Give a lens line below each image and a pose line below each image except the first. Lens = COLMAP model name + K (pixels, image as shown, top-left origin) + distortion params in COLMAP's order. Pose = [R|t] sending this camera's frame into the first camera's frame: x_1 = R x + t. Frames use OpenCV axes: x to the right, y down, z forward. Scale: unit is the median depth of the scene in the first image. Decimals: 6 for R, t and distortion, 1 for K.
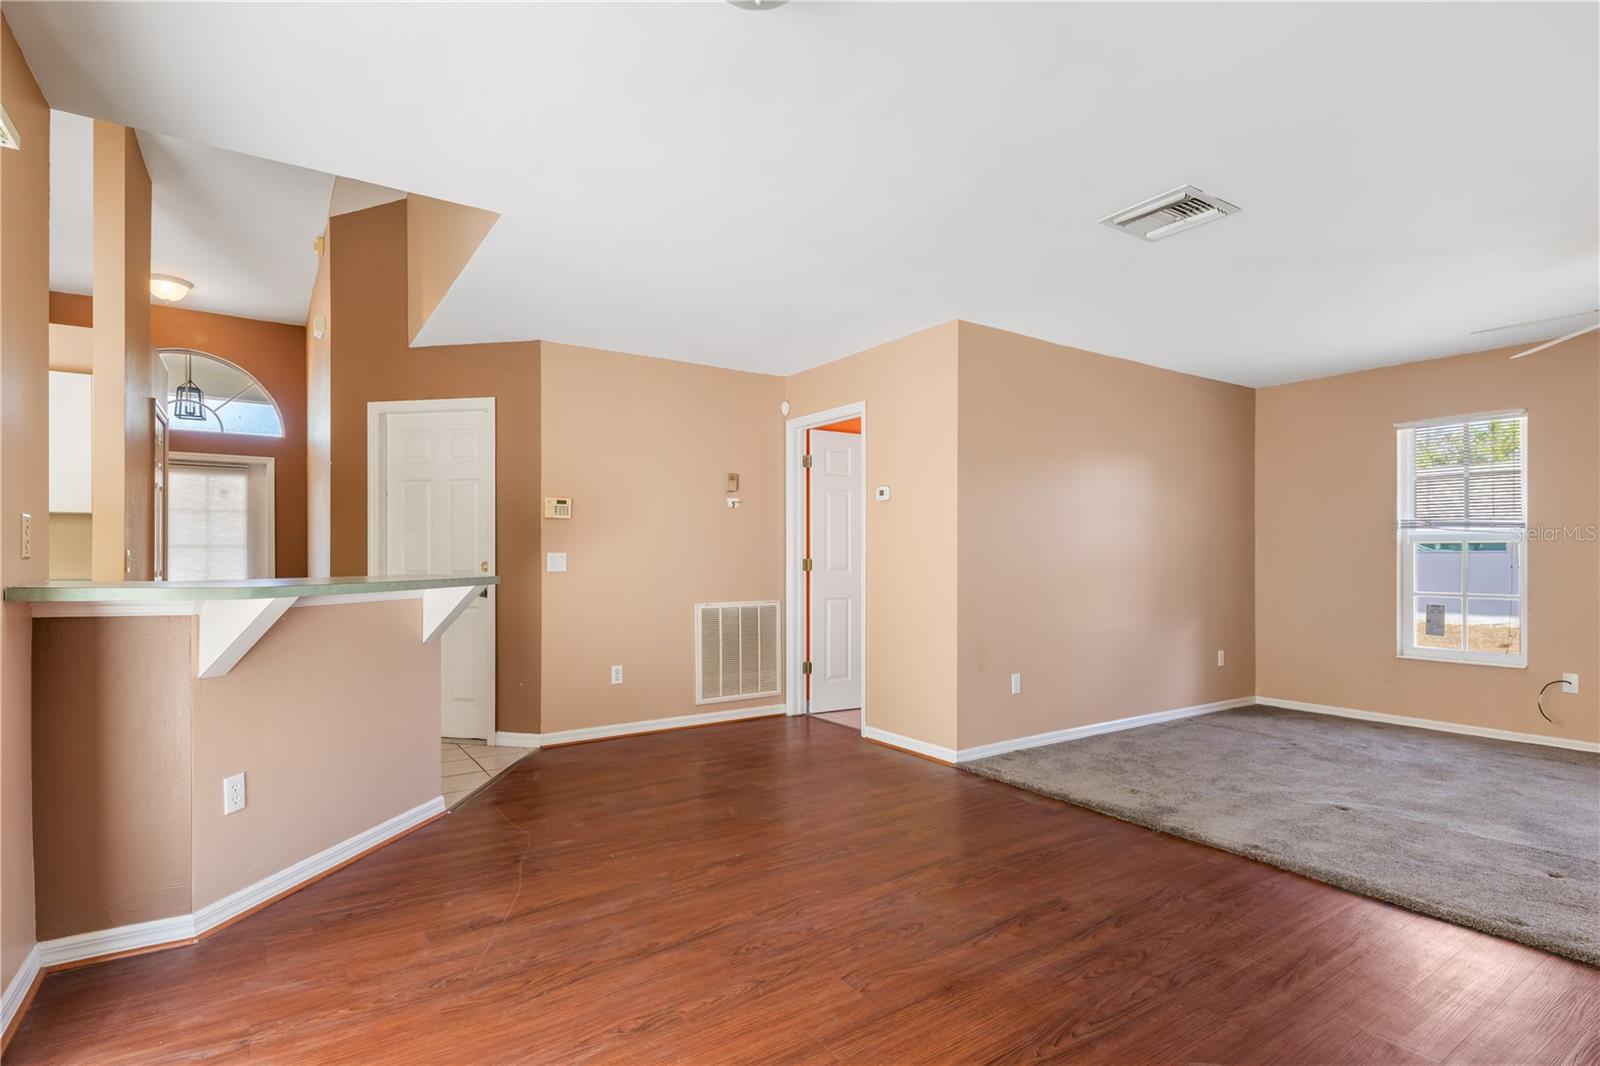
lens RADIAL K [[787.3, 0, 797.2], [0, 787.3, 540.6], [0, 0, 1]] dist [0.013290, -0.009670]
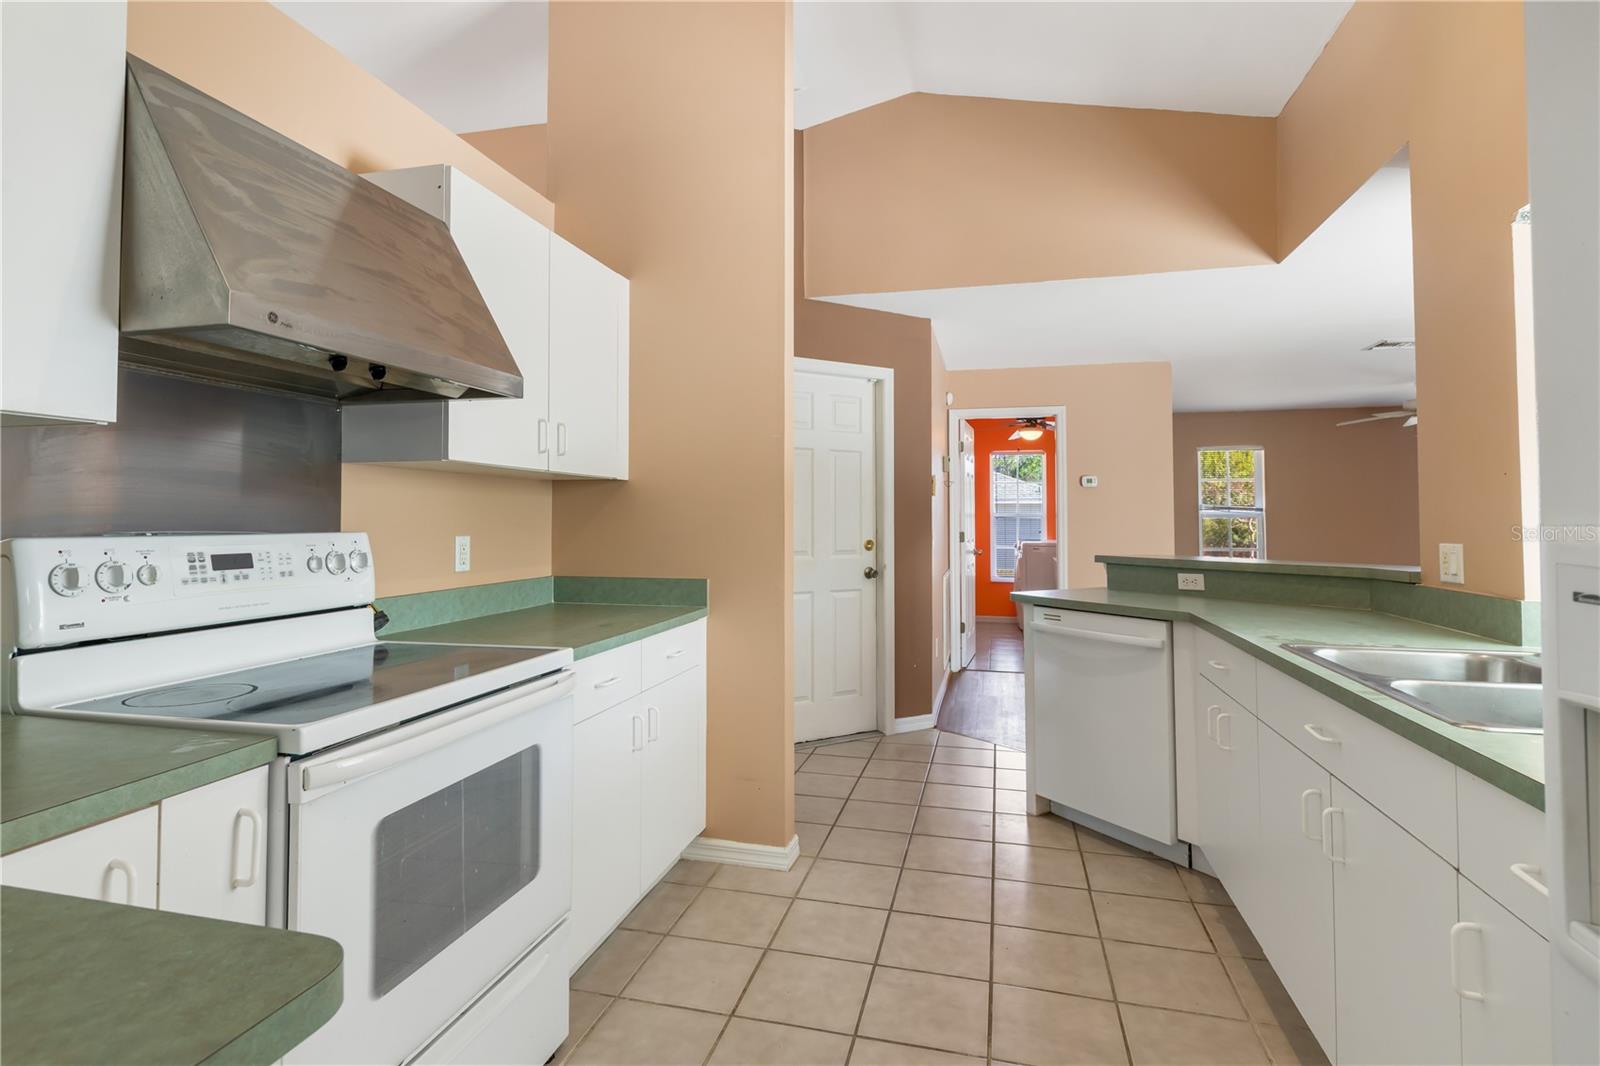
lens RADIAL K [[787.3, 0, 797.2], [0, 787.3, 540.6], [0, 0, 1]] dist [0.013290, -0.009670]
pose [[0.733941, -0.021293, 0.678879, -1.172636], [-0.011699, 0.998964, 0.043980, -0.016337], [-0.679112, -0.040221, 0.732932, 0.399912]]
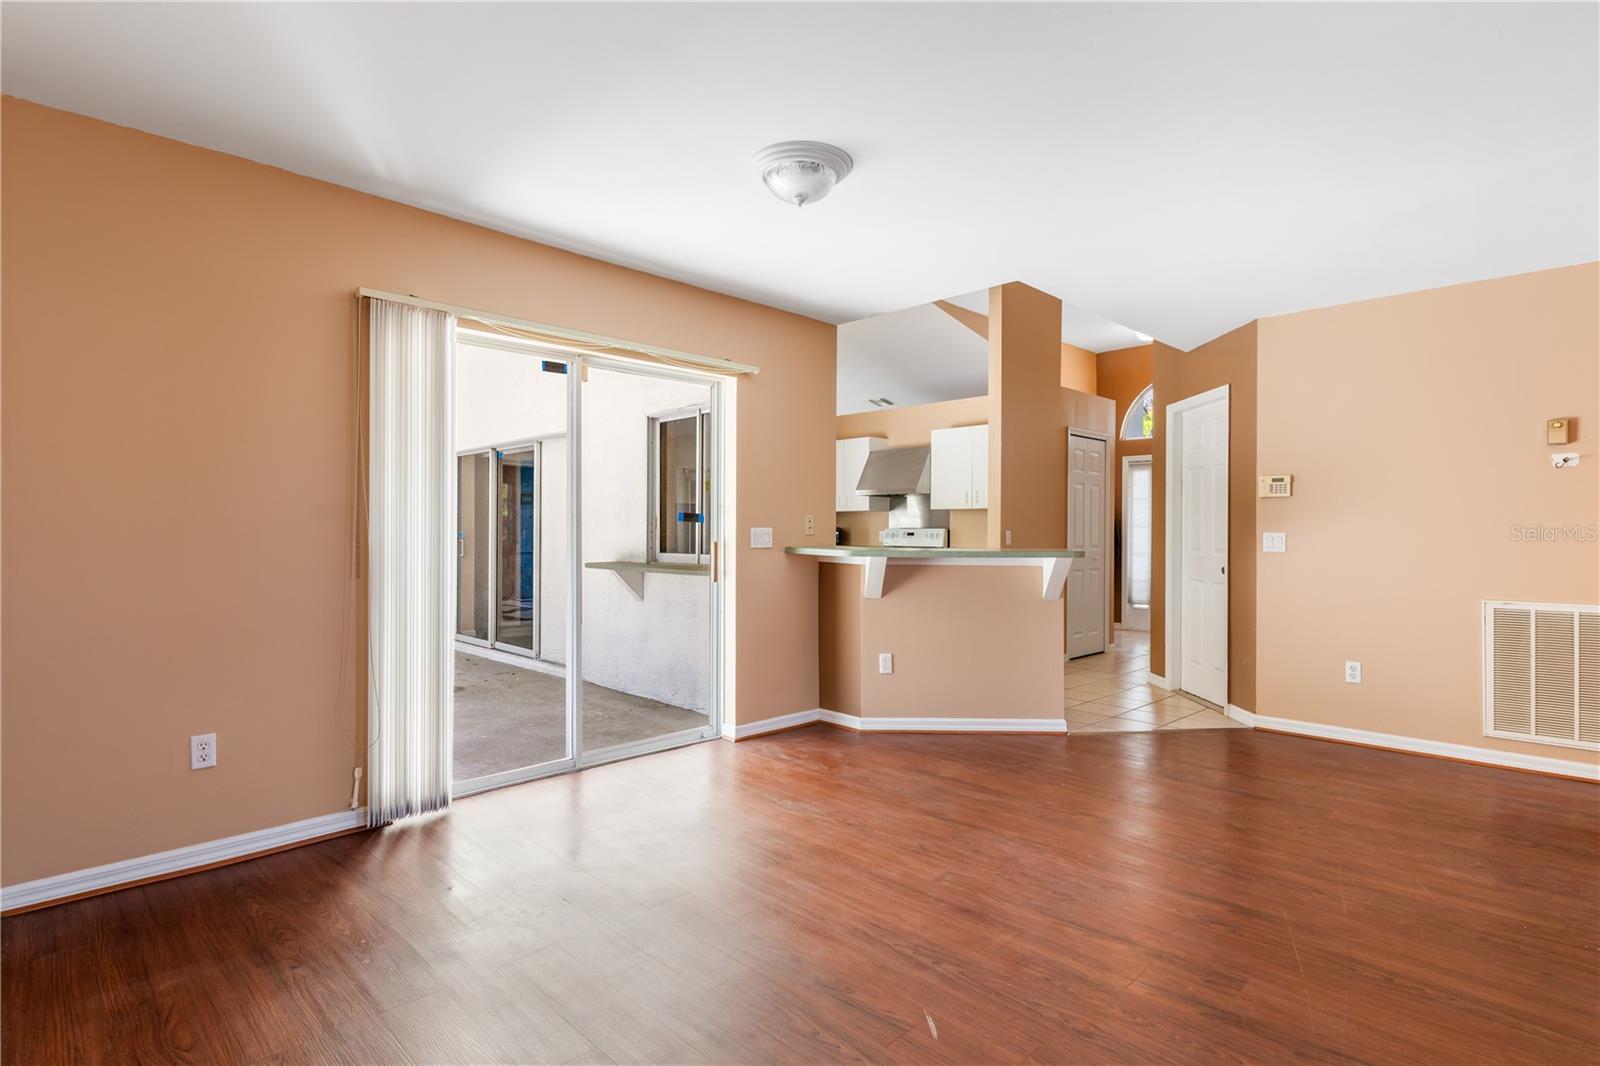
lens RADIAL K [[797.5, 0, 776.2], [0, 797.5, 530.2], [0, 0, 1]] dist [0.001264, -0.000419]
pose [[0.166640, -0.002249, -0.986015, 0.587655], [0.015053, 0.999887, 0.000263, 0.003186], [0.985903, -0.014887, 0.166655, 0.245067]]
